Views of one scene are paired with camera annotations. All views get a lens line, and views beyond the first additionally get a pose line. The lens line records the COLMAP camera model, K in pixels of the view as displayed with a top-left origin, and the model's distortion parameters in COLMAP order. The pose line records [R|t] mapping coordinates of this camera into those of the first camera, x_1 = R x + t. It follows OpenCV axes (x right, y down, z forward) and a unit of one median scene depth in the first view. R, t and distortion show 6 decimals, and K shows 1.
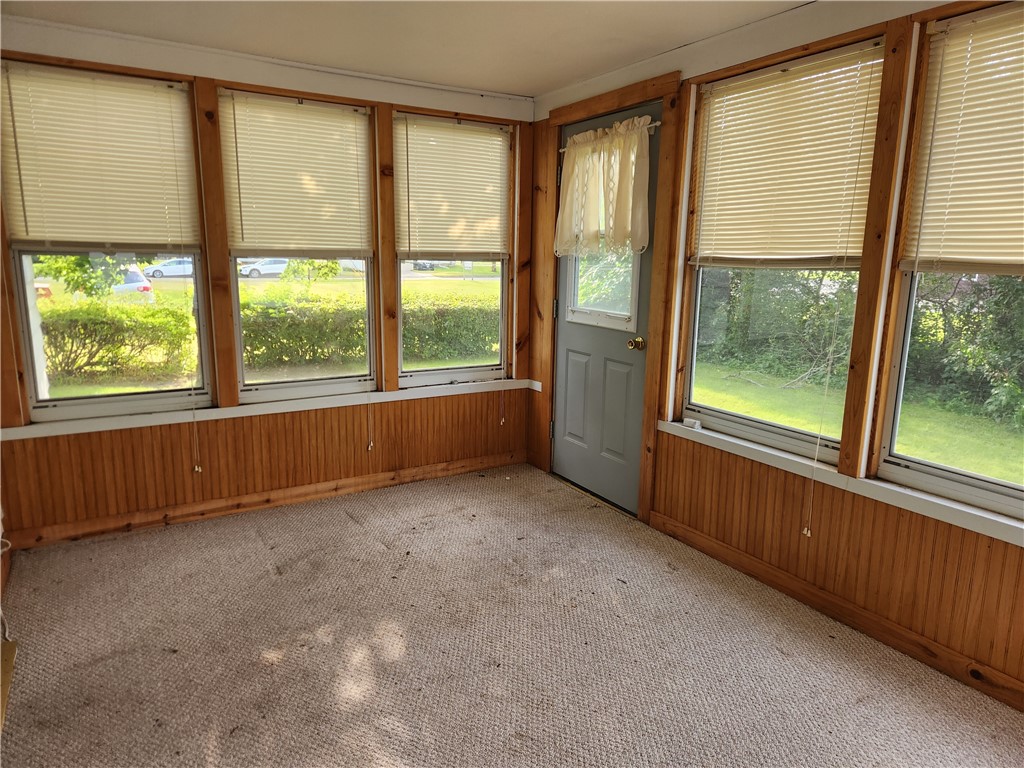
lens RADIAL K [[688.7, 0, 515.0], [0, 688.7, 378.6], [0, 0, 1]] dist [0.026935, 0.001827]
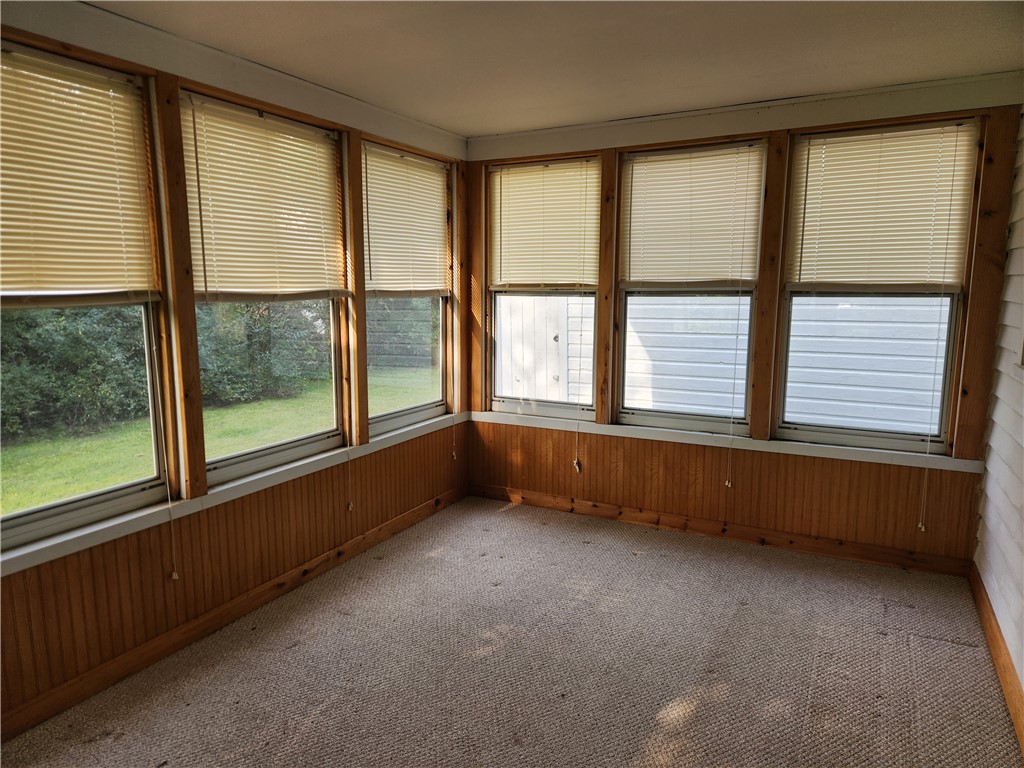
lens RADIAL K [[688.7, 0, 514.0], [0, 688.7, 388.4], [0, 0, 1]] dist [0.026935, 0.001827]
pose [[-0.510464, -0.134540, 0.849309, -0.688192], [0.165944, 0.953705, 0.250816, -0.217473], [-0.843735, 0.268971, -0.464506, 1.125164]]
